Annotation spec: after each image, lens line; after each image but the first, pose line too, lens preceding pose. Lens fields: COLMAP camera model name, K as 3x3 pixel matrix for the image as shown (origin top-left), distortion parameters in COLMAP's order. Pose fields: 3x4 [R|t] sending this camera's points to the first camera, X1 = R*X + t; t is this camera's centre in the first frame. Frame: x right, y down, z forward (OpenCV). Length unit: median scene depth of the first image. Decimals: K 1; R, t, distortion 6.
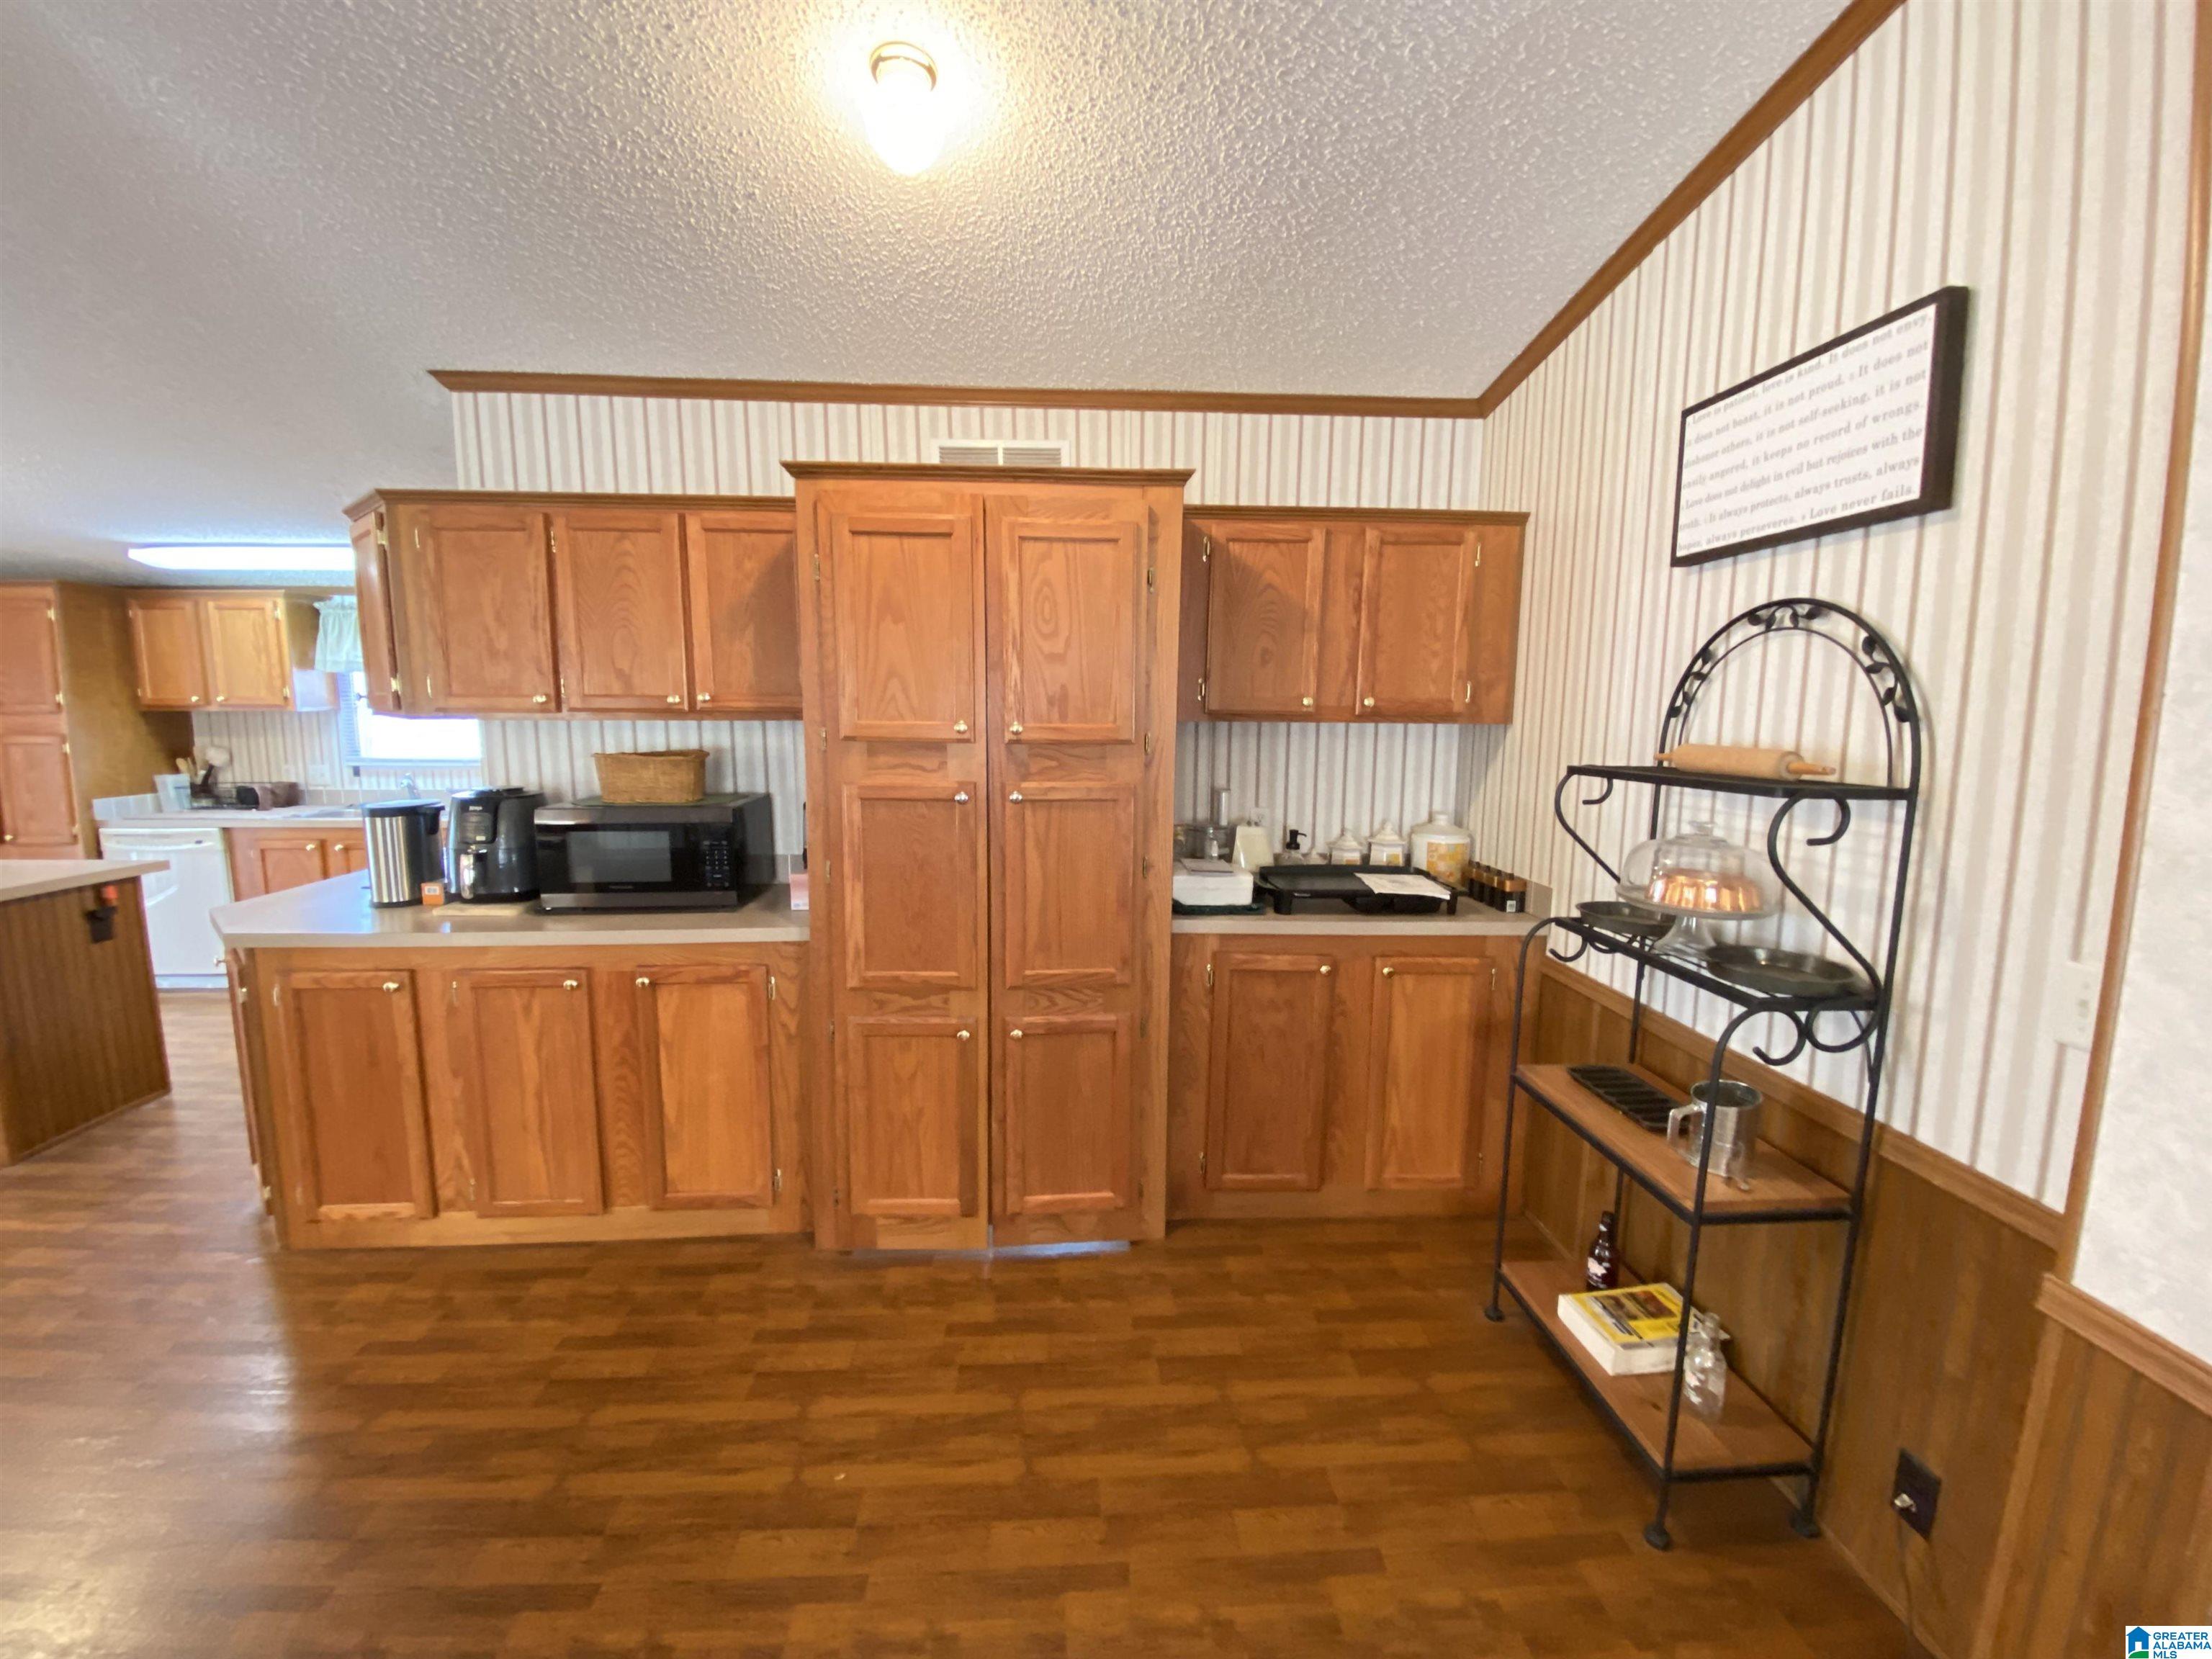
lens RADIAL K [[894.8, 0, 1111.0], [0, 894.8, 819.0], [0, 0, 1]] dist [0.028692, -0.024434]
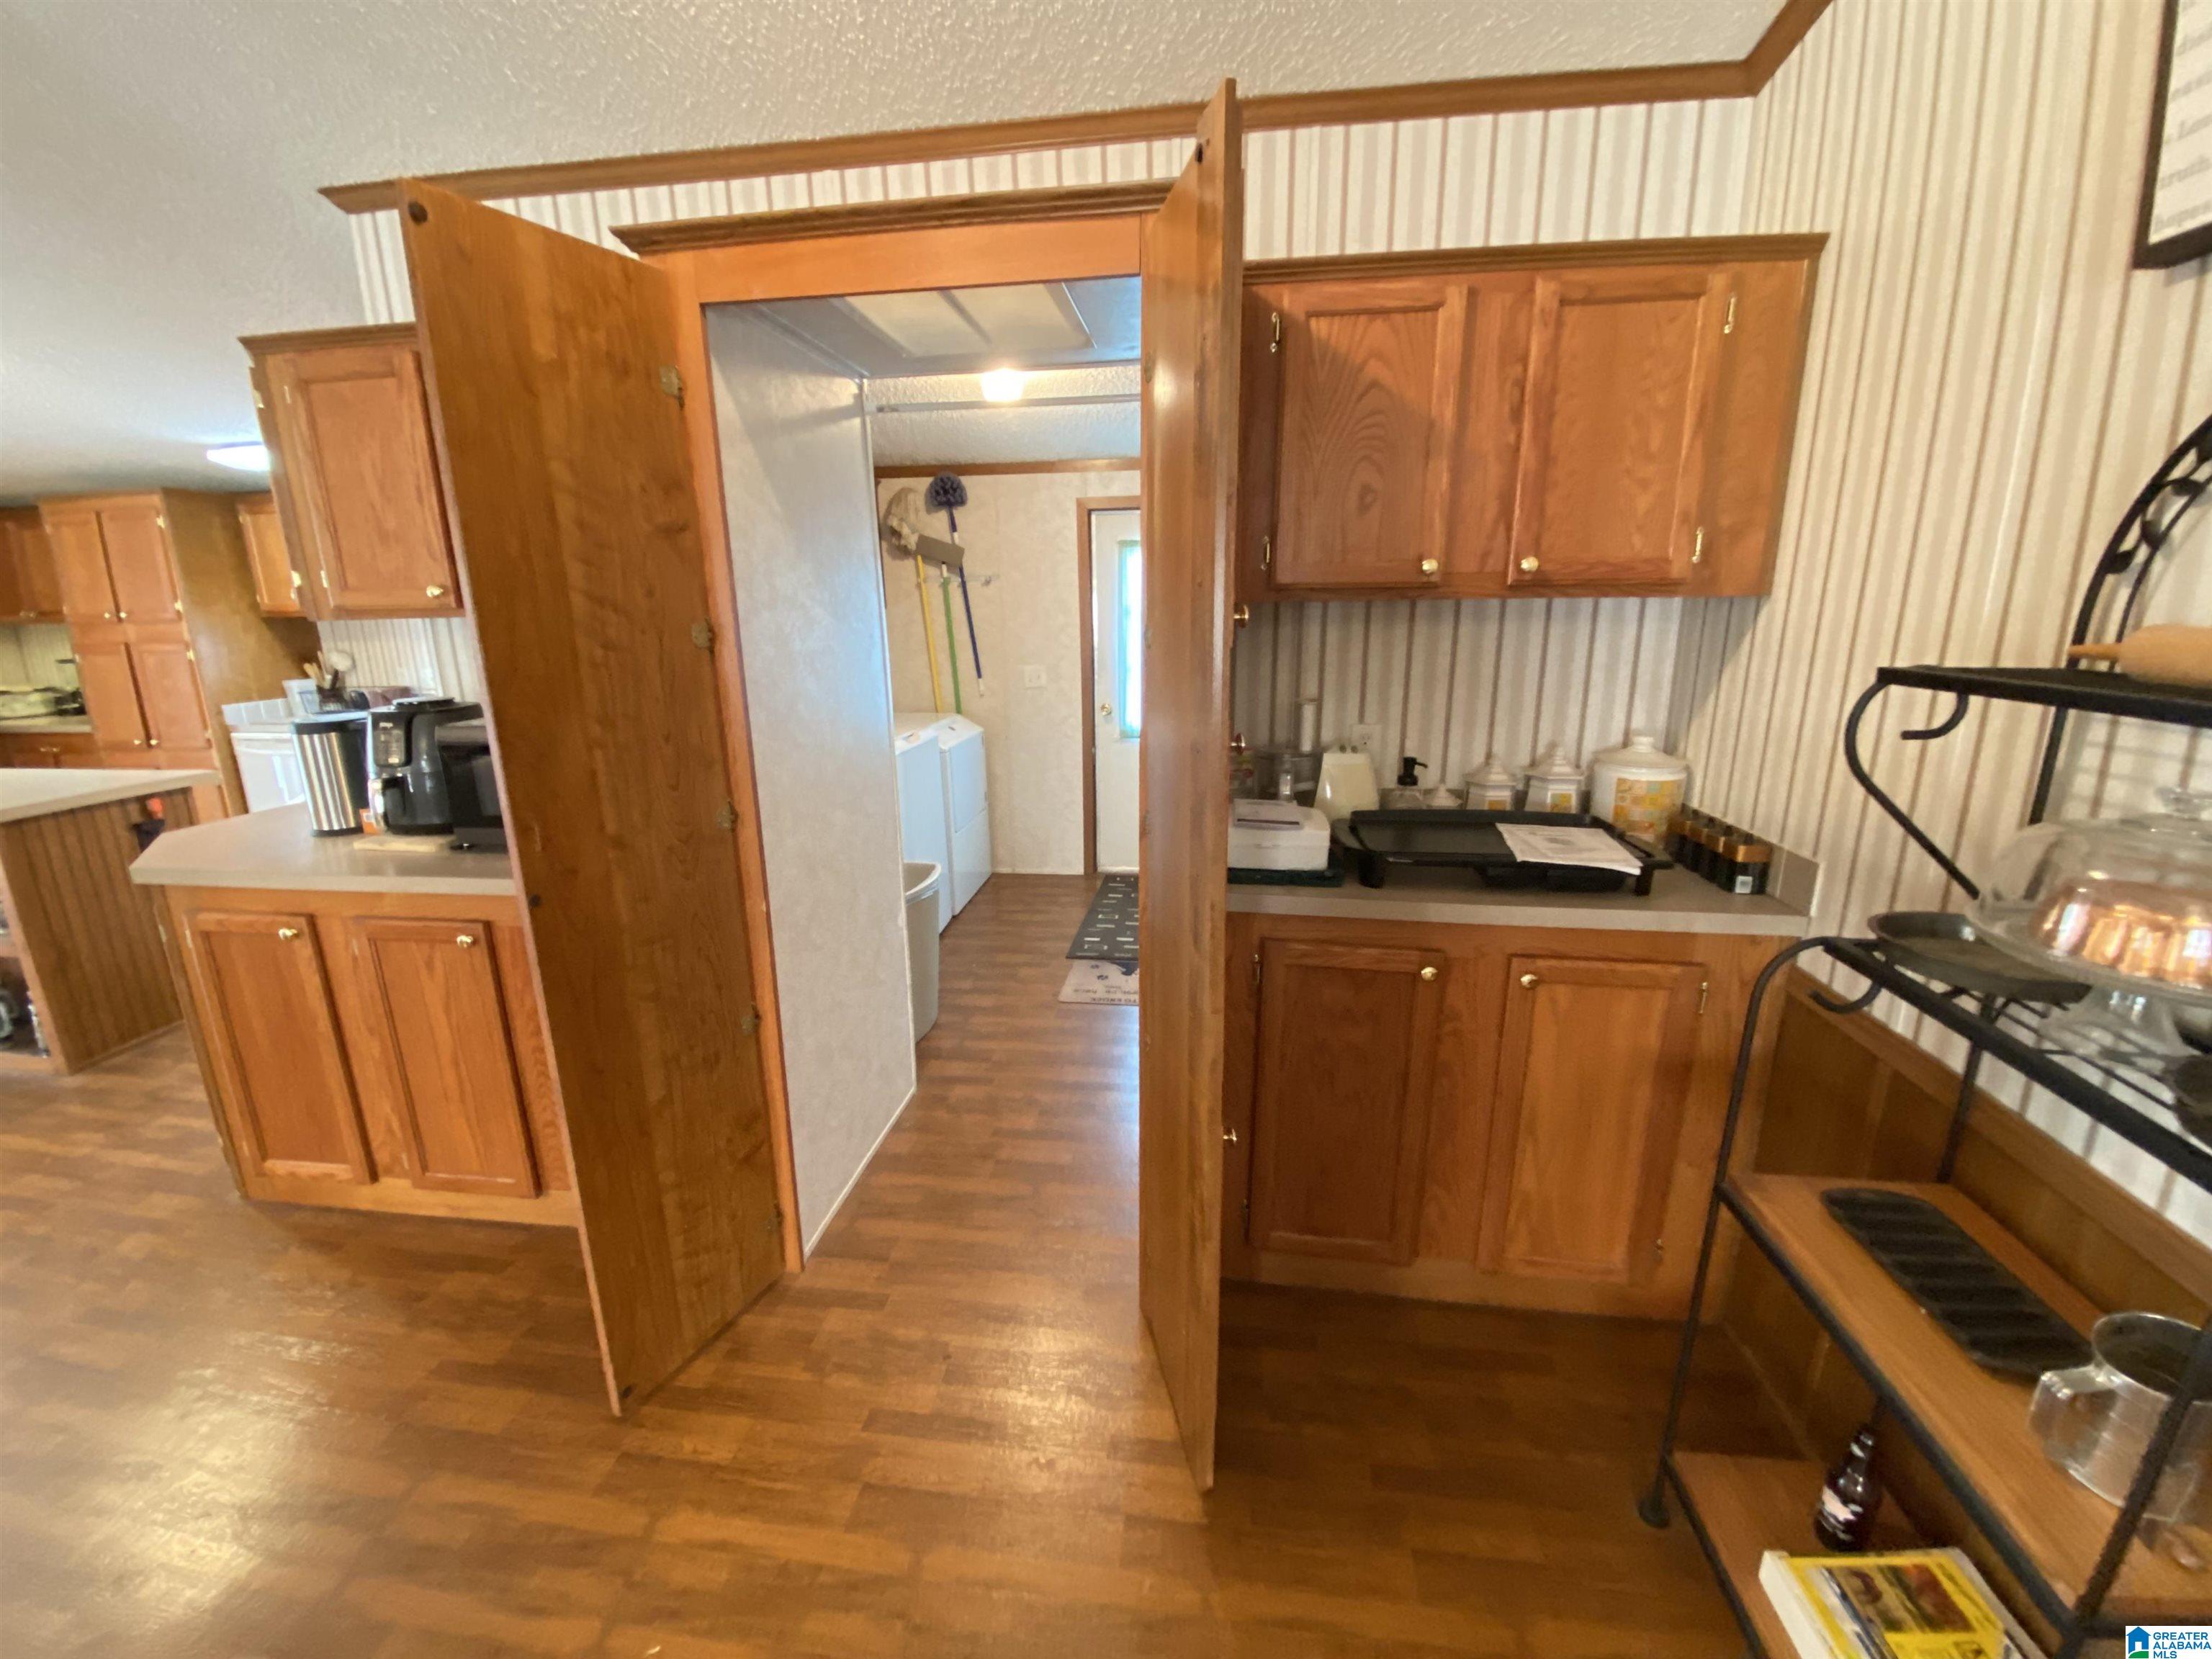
lens RADIAL K [[905.8, 0, 1109.8], [0, 905.8, 822.3], [0, 0, 1]] dist [-0.001267, -0.010276]
pose [[0.980043, 0.026822, -0.196969, 0.126103], [-0.003205, 0.992858, 0.119256, -0.022775], [0.198761, -0.116245, 0.973130, 0.285929]]
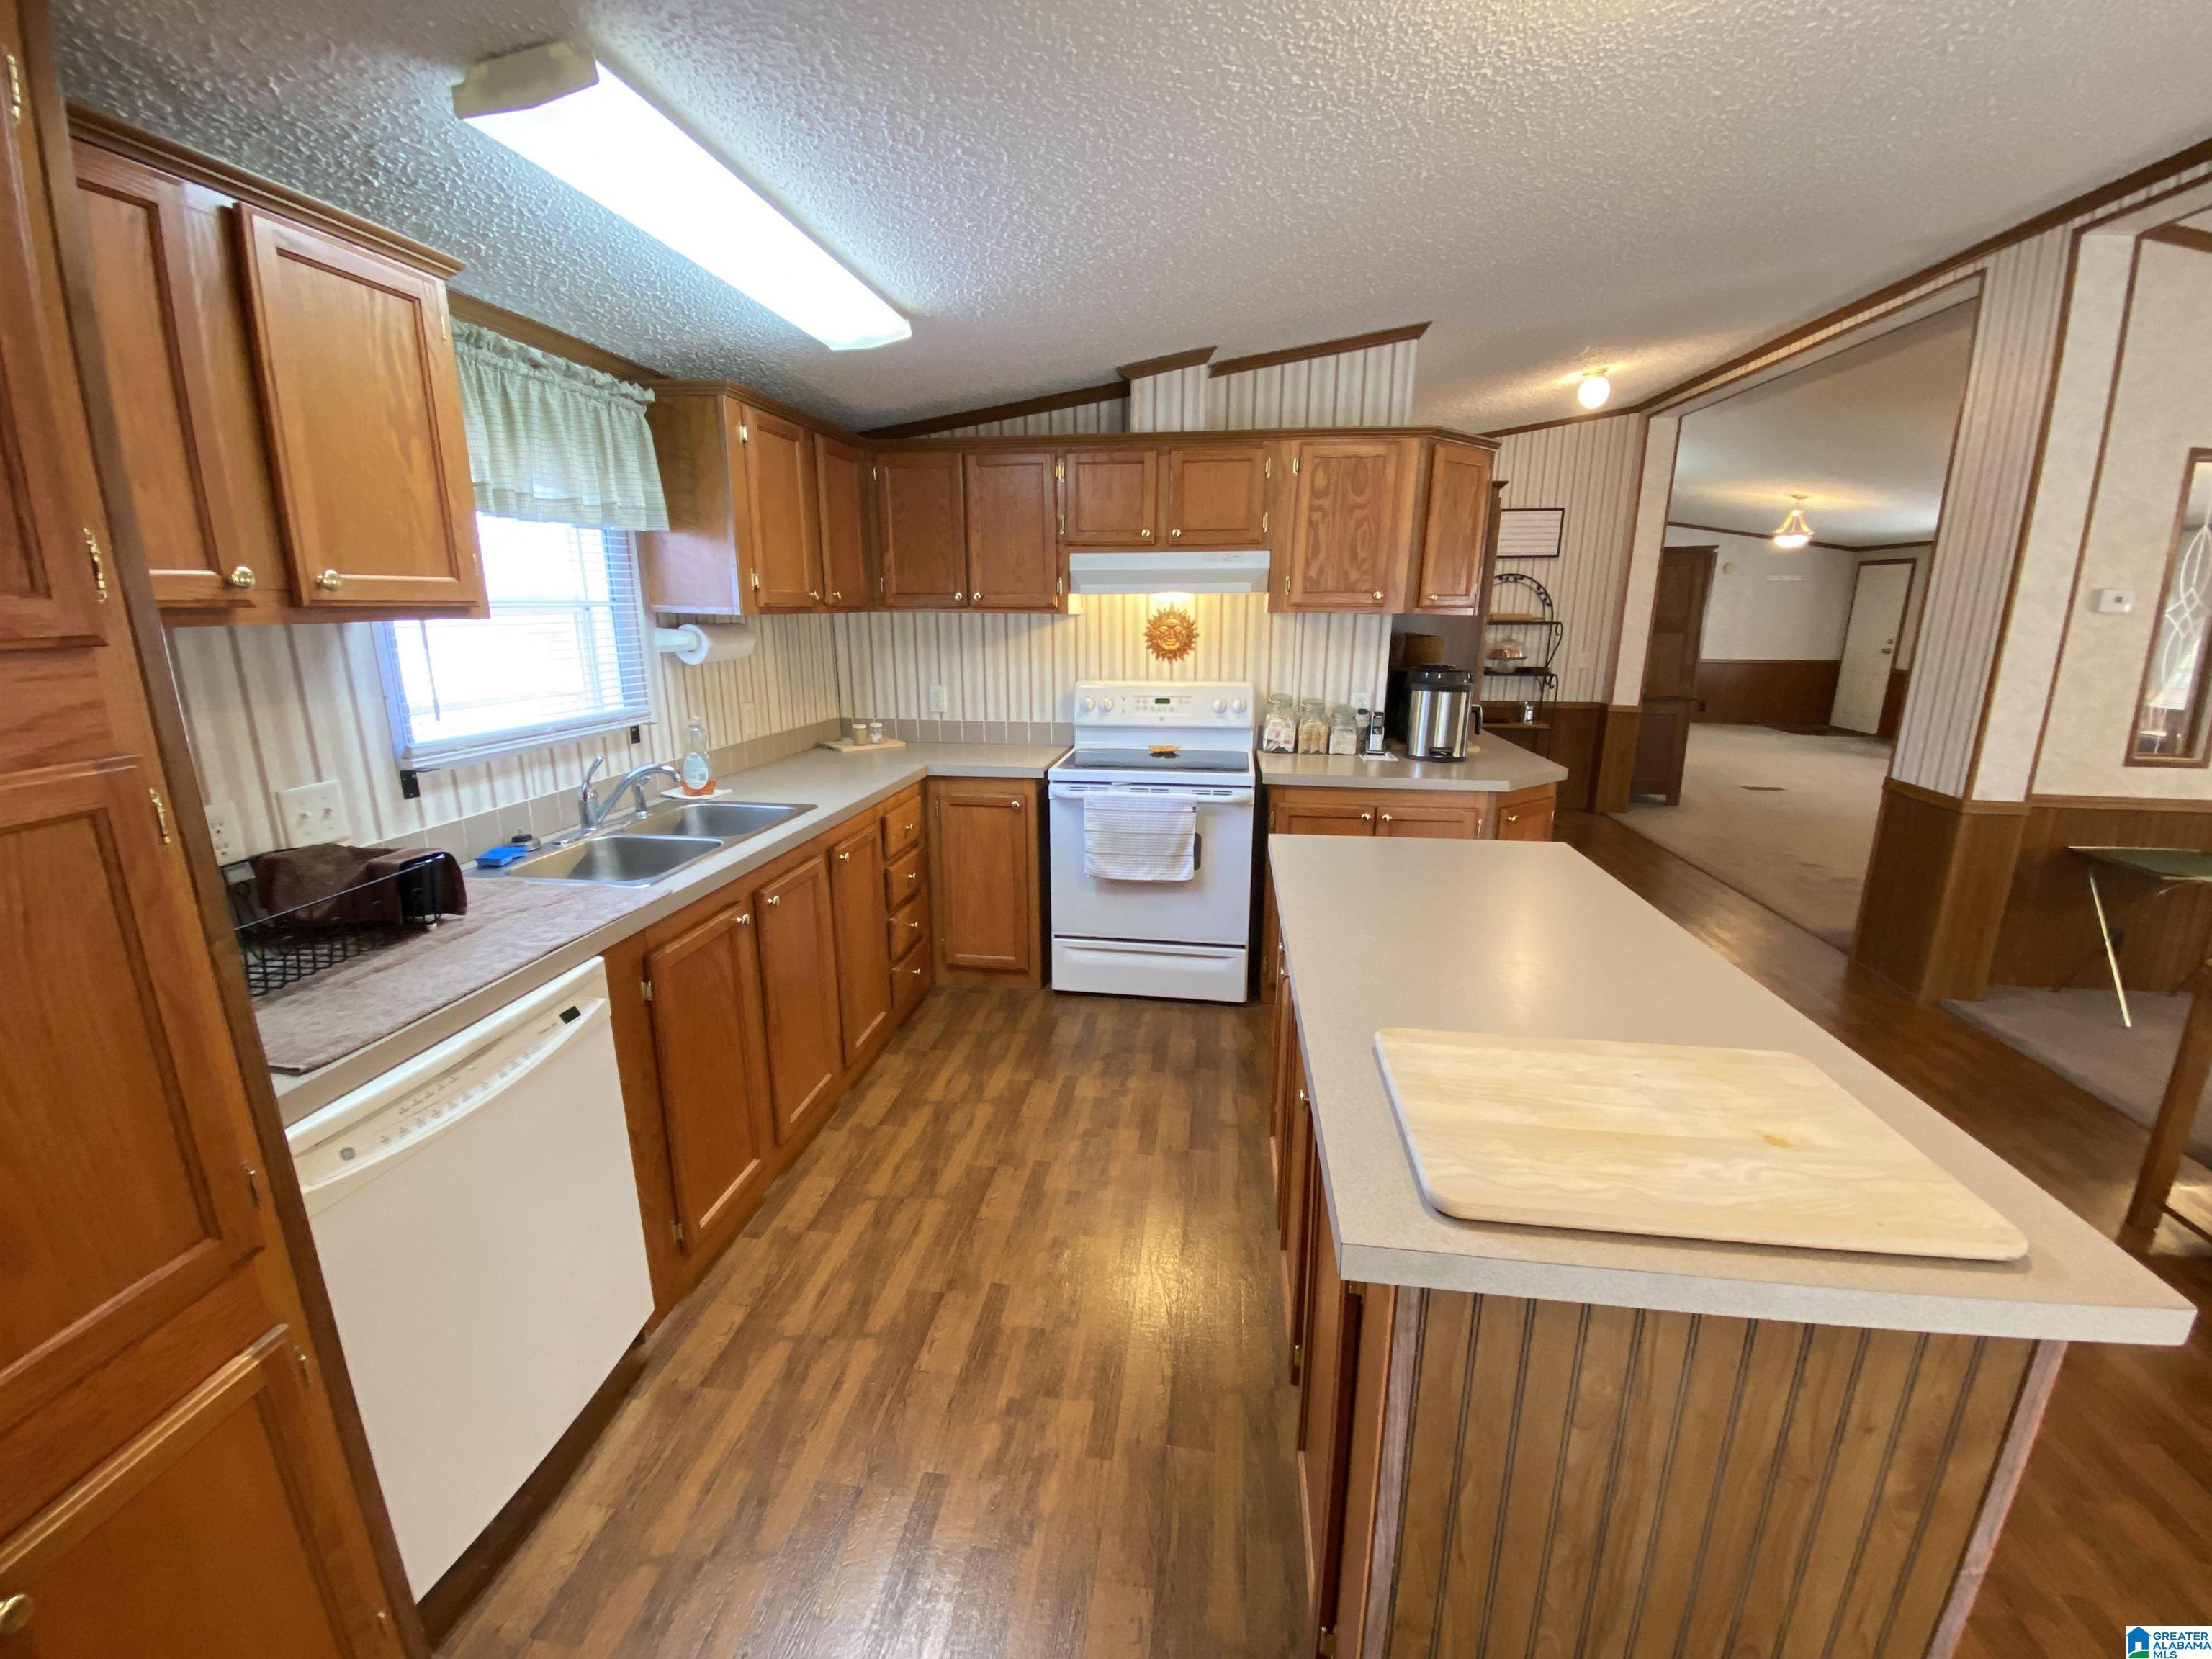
lens RADIAL K [[894.8, 0, 1111.0], [0, 894.8, 819.0], [0, 0, 1]] dist [0.028692, -0.024434]
pose [[0.185126, -0.233298, 0.954621, -2.119683], [0.118721, 0.969606, 0.213938, -0.155743], [-0.975517, 0.073728, 0.207196, 1.194158]]
